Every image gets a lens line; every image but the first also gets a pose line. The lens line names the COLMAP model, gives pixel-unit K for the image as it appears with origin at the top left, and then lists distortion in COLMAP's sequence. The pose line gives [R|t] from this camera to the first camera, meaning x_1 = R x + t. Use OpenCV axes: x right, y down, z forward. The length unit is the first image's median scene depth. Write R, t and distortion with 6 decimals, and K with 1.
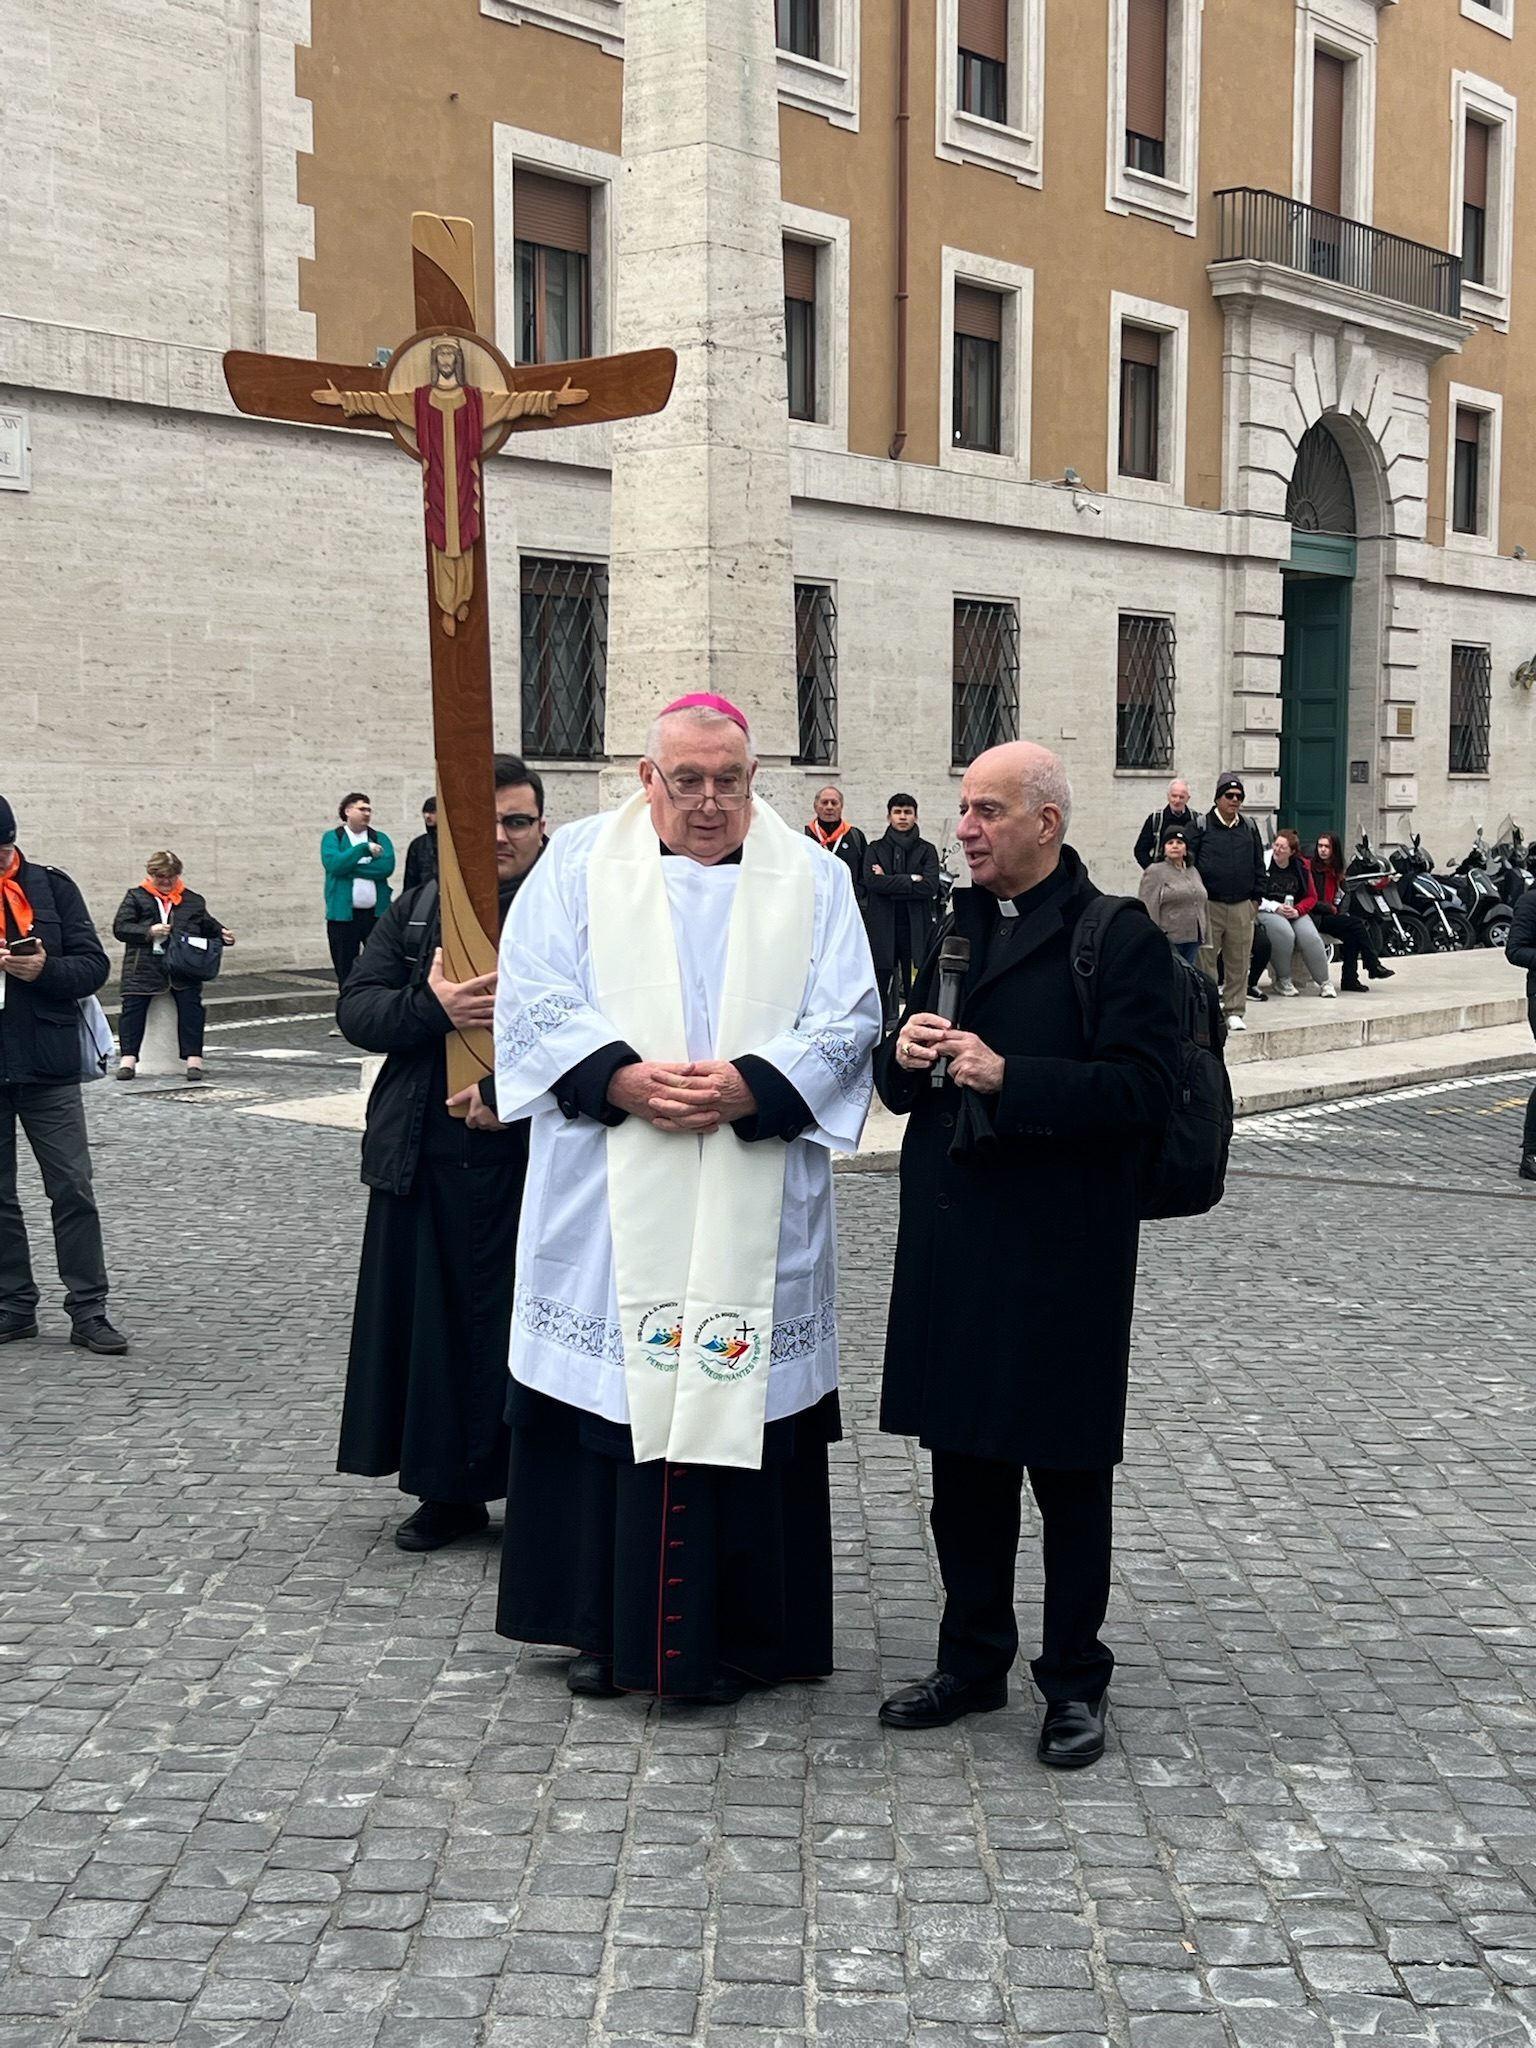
lens RADIAL K [[2783.3, 0, 768.0], [0, 2783.3, 1024.0], [0, 0, 1]] dist [0.126170, -0.331417]
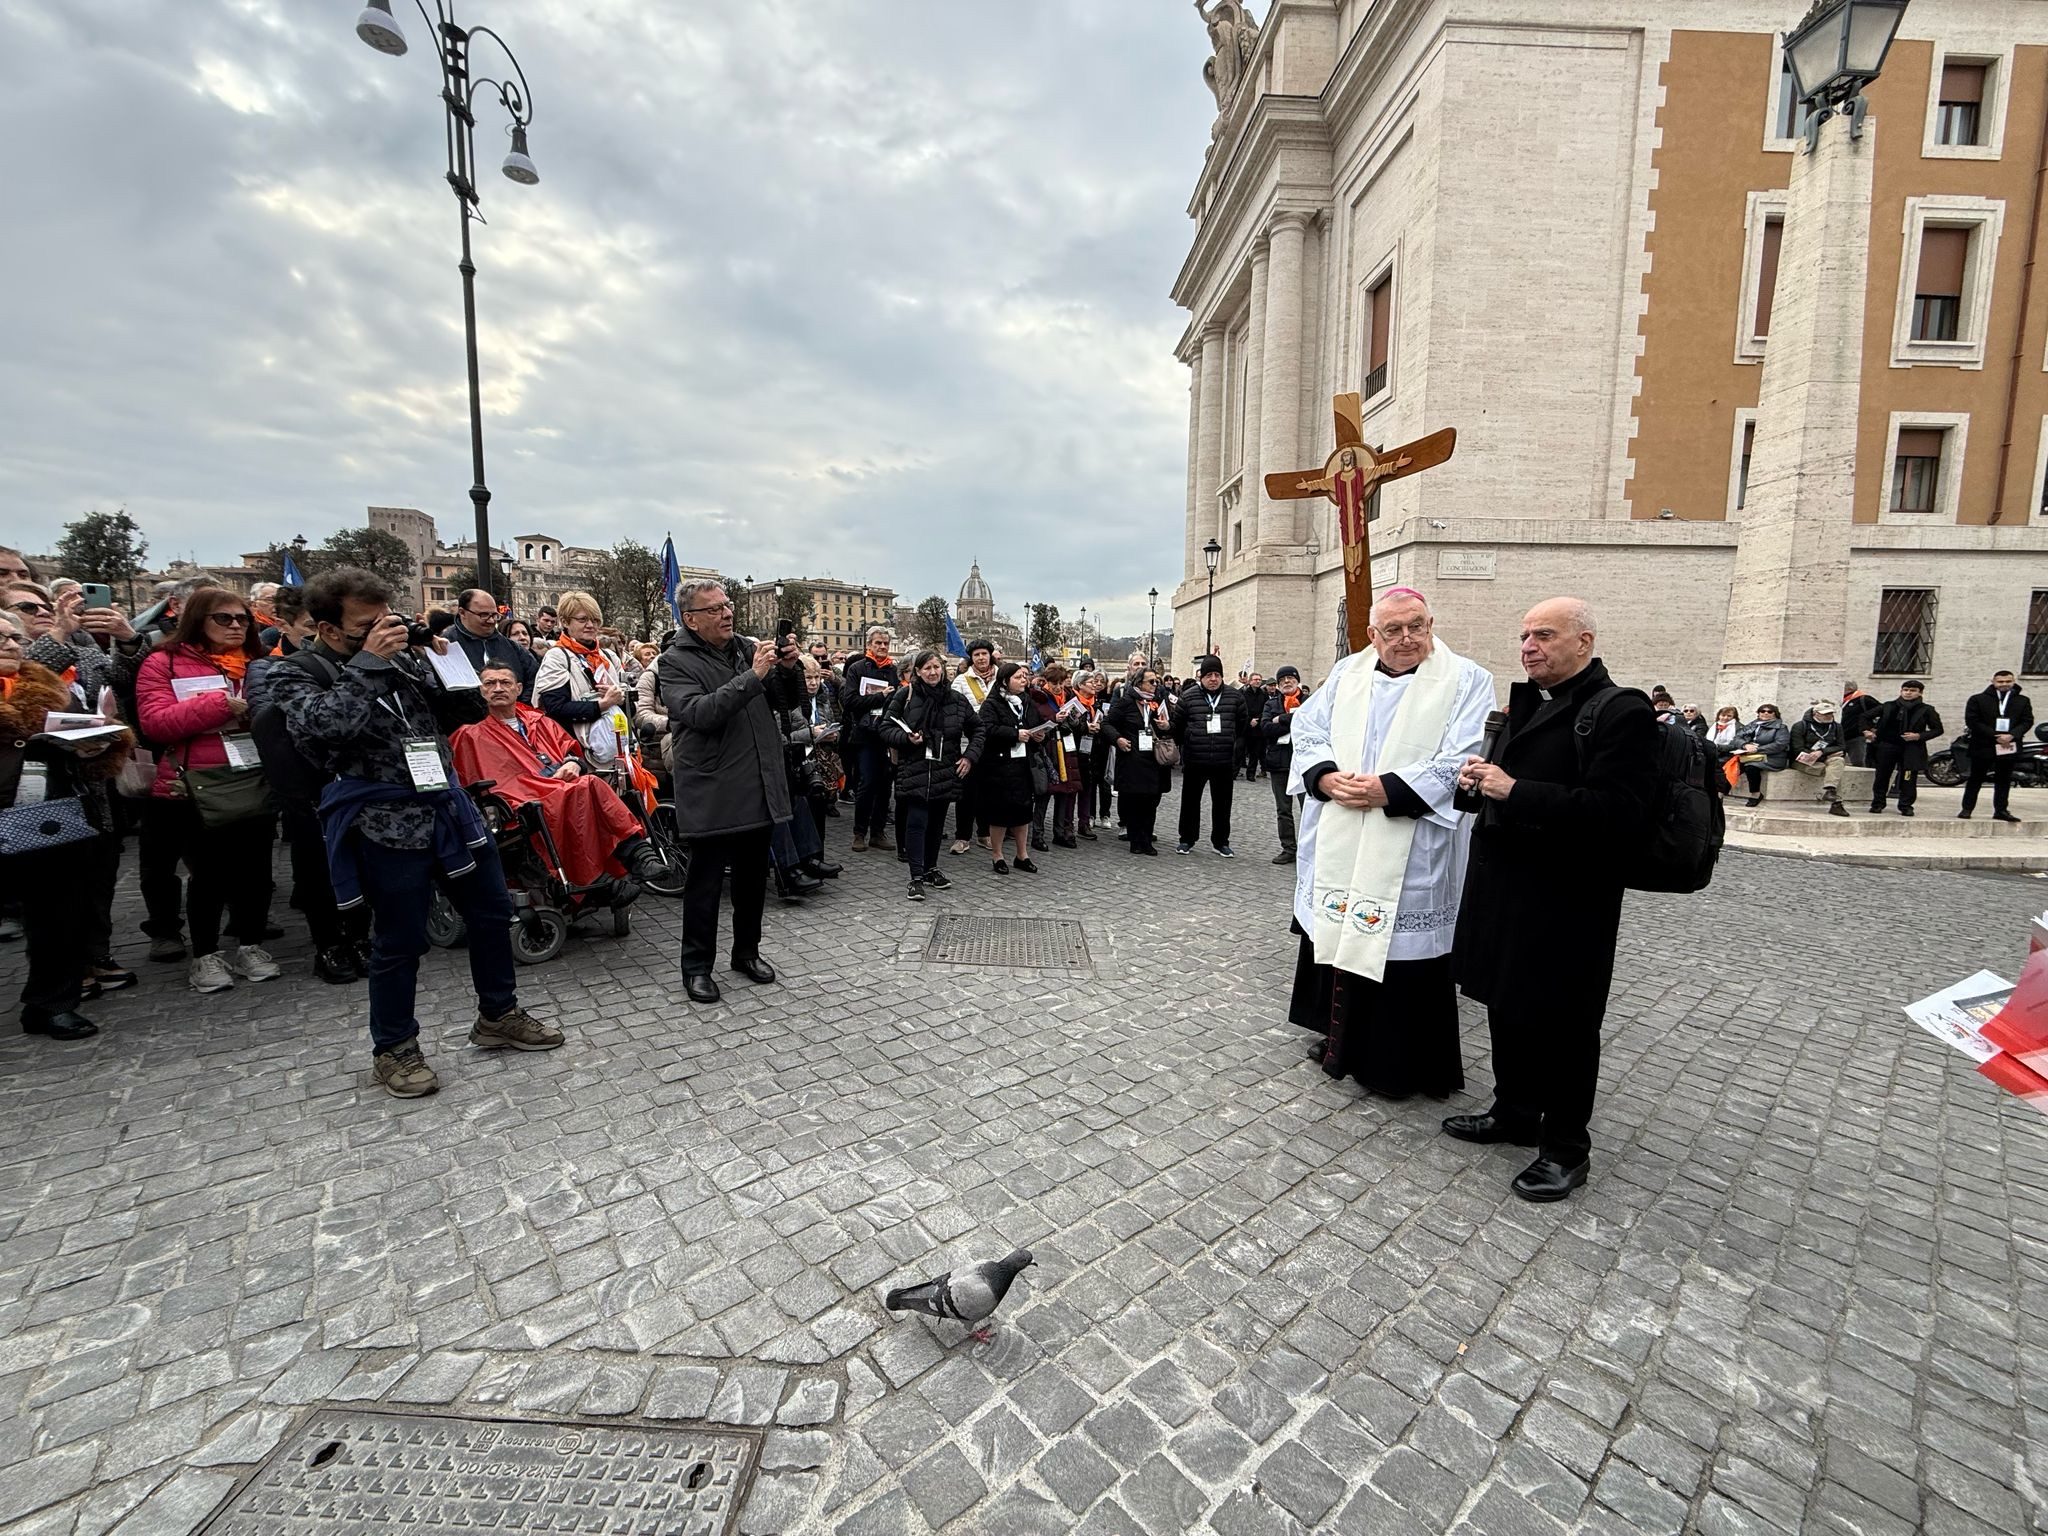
lens RADIAL K [[812.7, 0, 1017.5], [0, 812.7, 770.7], [0, 0, 1]] dist [0.004113, -0.001156]
pose [[0.651702, 0.079319, -0.754316, 0.219397], [-0.070287, 0.996553, 0.044065, 0.003988], [0.755212, 0.024301, 0.655030, 0.366989]]
